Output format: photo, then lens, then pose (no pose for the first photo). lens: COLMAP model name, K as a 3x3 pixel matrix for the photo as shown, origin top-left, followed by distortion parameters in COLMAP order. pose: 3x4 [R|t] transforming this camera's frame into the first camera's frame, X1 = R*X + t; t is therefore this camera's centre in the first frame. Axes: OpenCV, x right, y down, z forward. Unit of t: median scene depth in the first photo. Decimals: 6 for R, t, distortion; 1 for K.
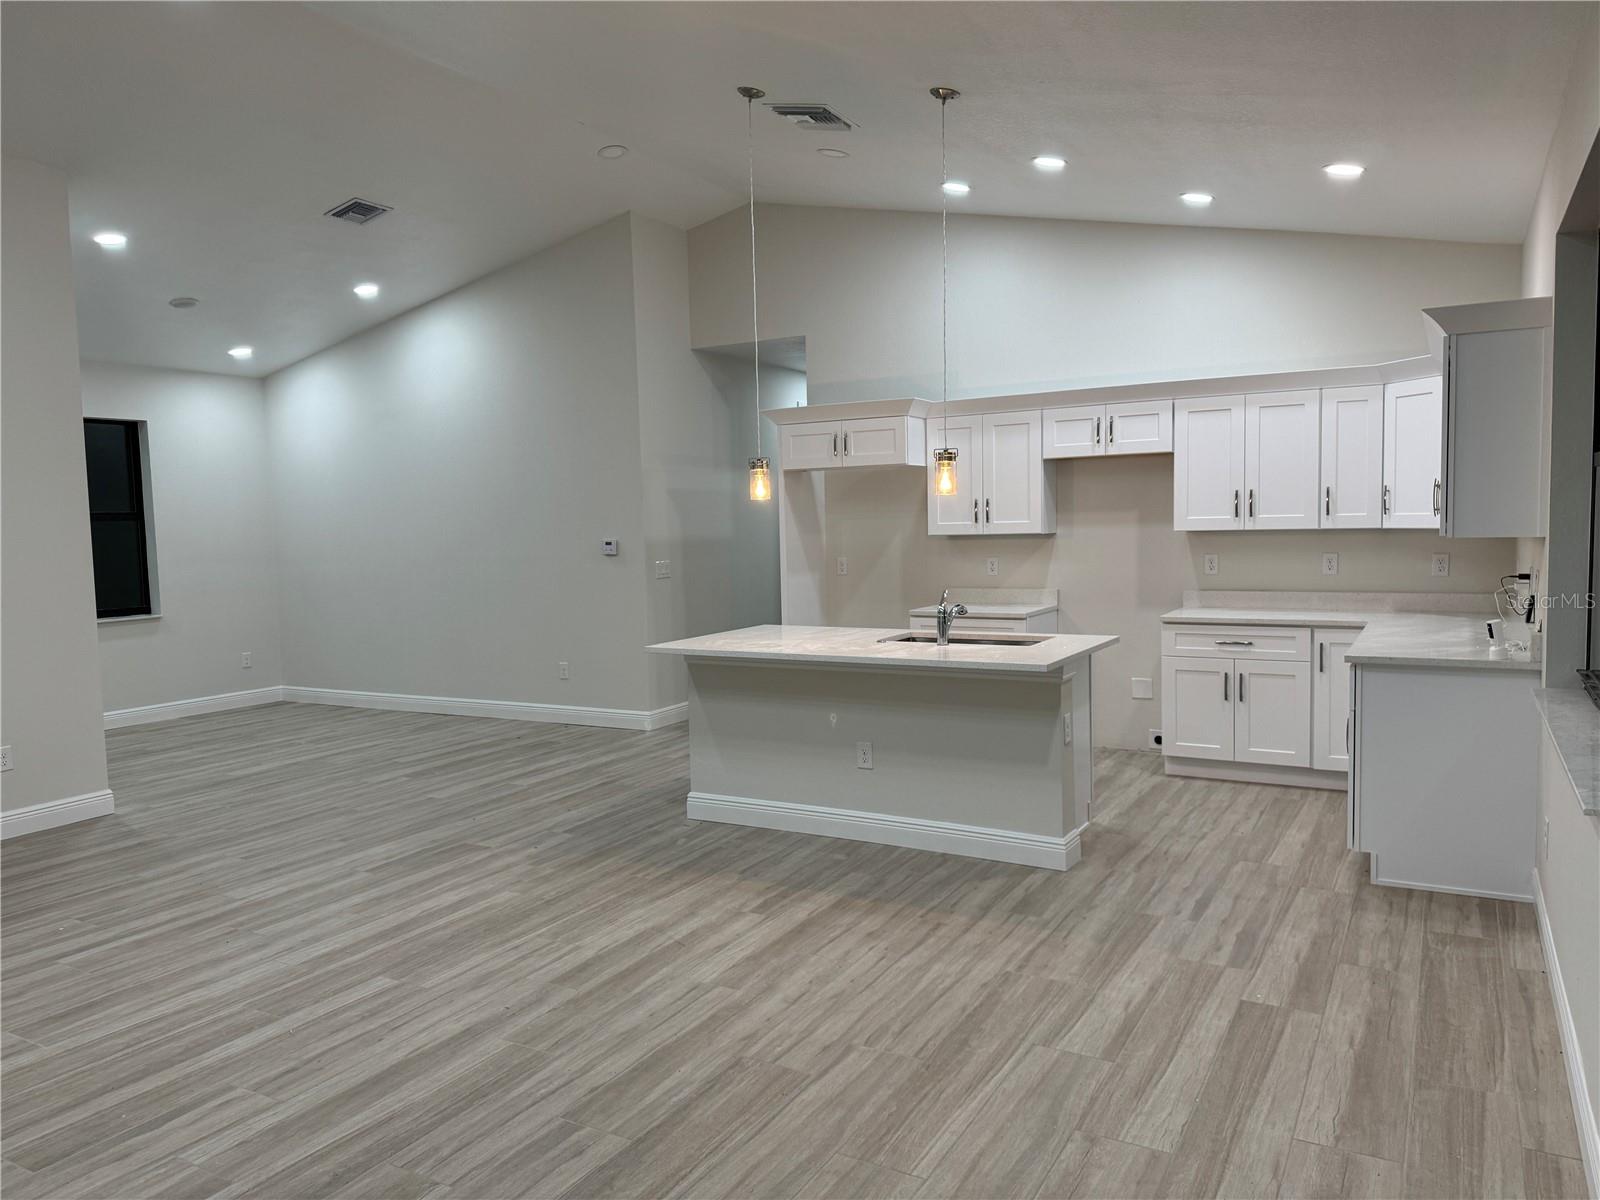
lens RADIAL K [[1121.9, 0, 800.0], [0, 1121.9, 600.0], [0, 0, 1]] dist [0.101176, -0.122792]
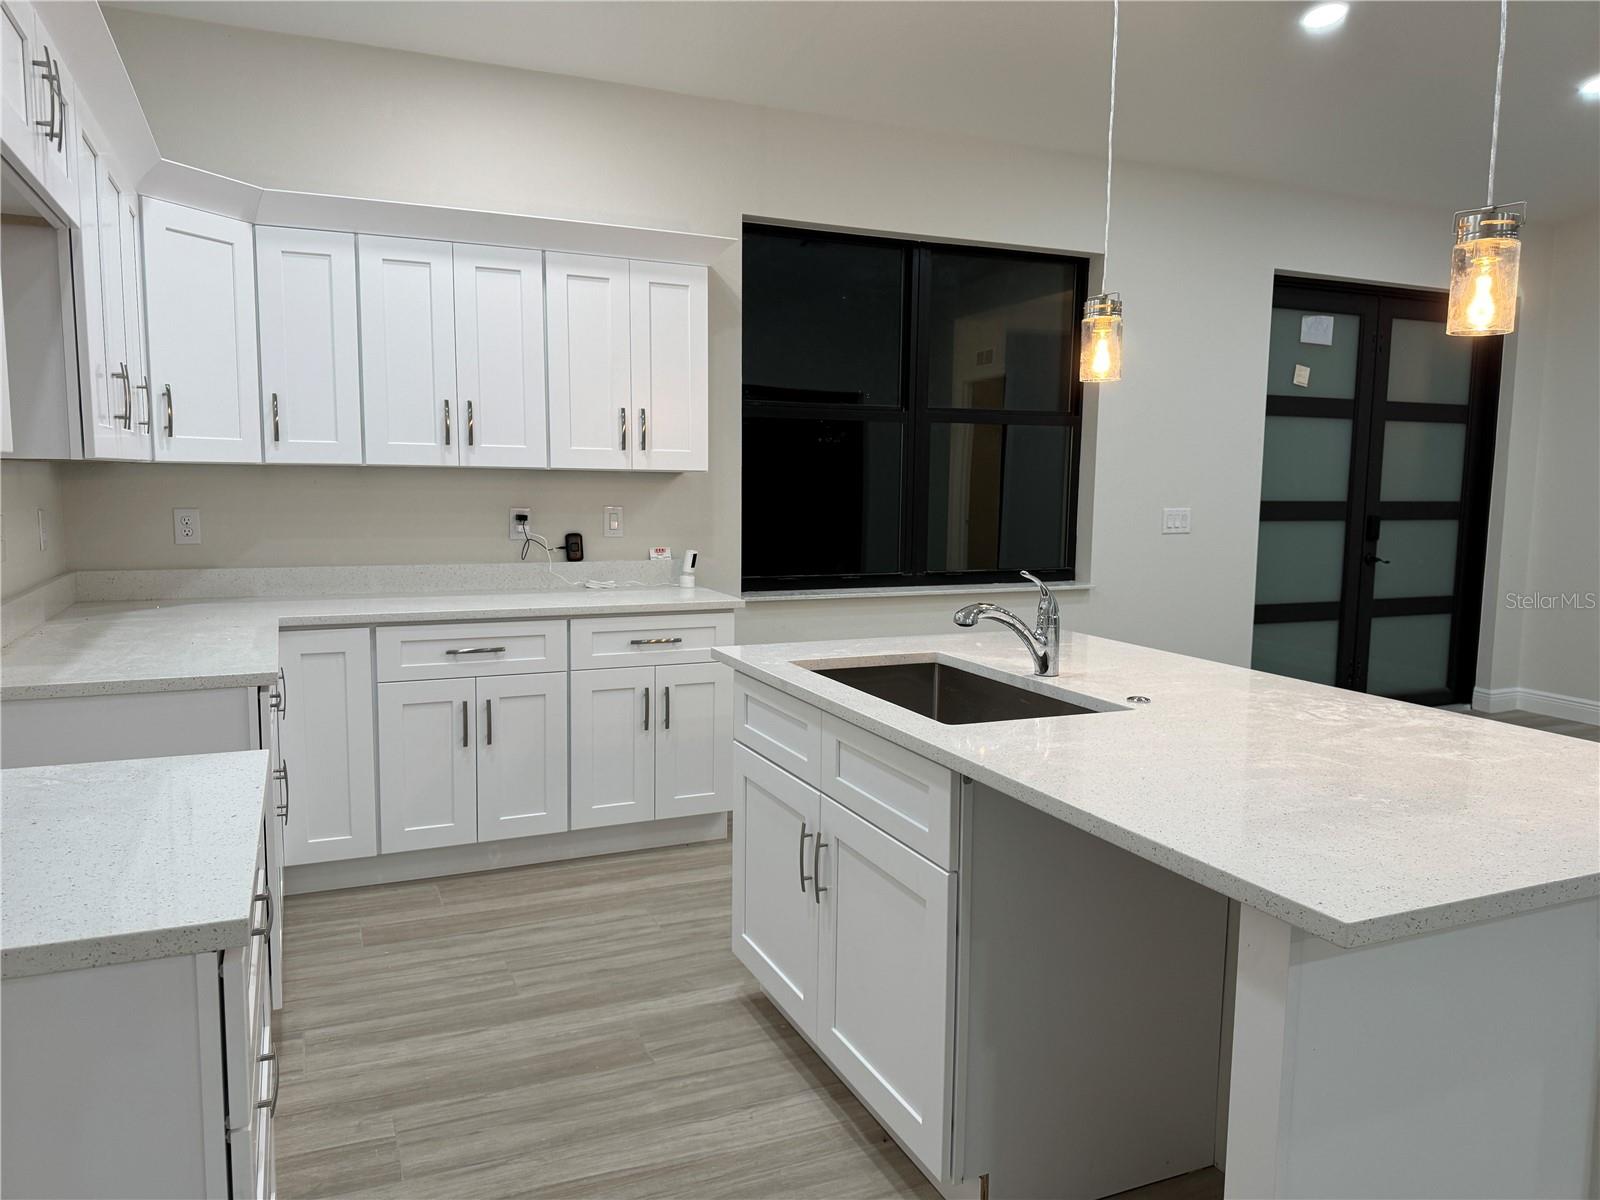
lens RADIAL K [[1121.9, 0, 800.0], [0, 1121.9, 600.0], [0, 0, 1]] dist [0.101176, -0.122792]
pose [[-0.804371, -0.049088, 0.592096, -0.090826], [0.053581, 0.986526, 0.154579, -0.085501], [-0.591706, 0.156065, -0.790903, 1.633227]]
